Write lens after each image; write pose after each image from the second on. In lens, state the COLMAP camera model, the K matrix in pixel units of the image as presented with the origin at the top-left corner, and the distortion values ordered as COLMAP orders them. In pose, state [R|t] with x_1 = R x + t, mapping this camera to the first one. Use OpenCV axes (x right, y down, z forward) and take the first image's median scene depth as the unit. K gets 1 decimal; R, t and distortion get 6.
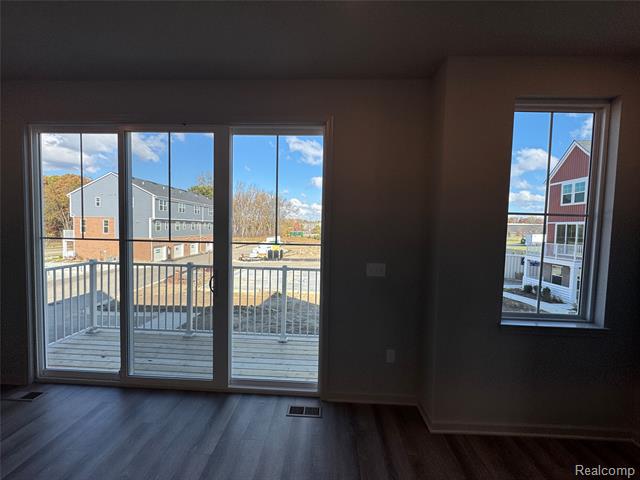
lens RADIAL K [[277.1, 0, 319.3], [0, 277.1, 241.6], [0, 0, 1]] dist [0.002115, 0.000468]
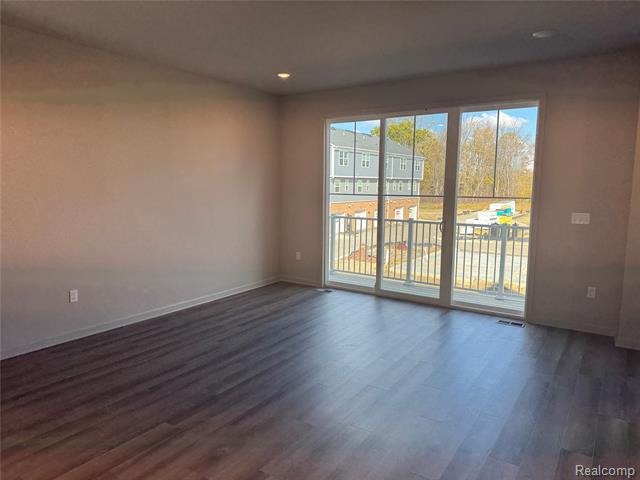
lens RADIAL K [[457.0, 0, 315.8], [0, 457.0, 239.9], [0, 0, 1]] dist [0.026071, -0.023488]
pose [[0.852160, 0.049770, -0.520909, 0.247252], [-0.017019, 0.997576, 0.067470, 0.074068], [0.523004, -0.048630, 0.850942, -1.178265]]
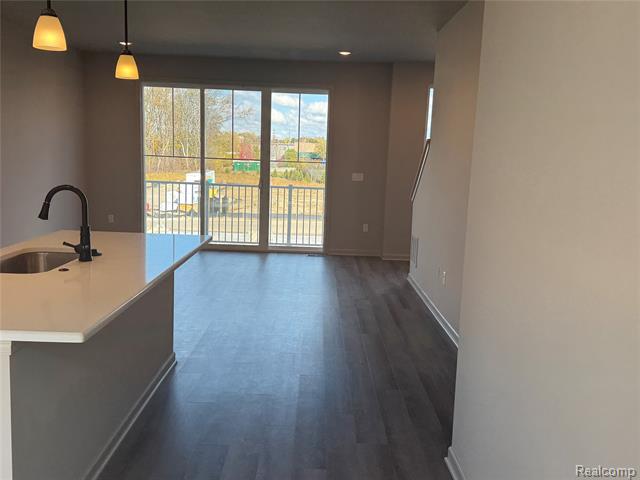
lens RADIAL K [[625.5, 0, 319.1], [0, 625.5, 243.8], [0, 0, 1]] dist [0.113721, 0.000000]
pose [[0.999246, 0.009292, 0.037696, -0.162435], [-0.012686, 0.995786, 0.090822, 0.150959], [-0.036694, -0.091231, 0.995153, -2.654718]]
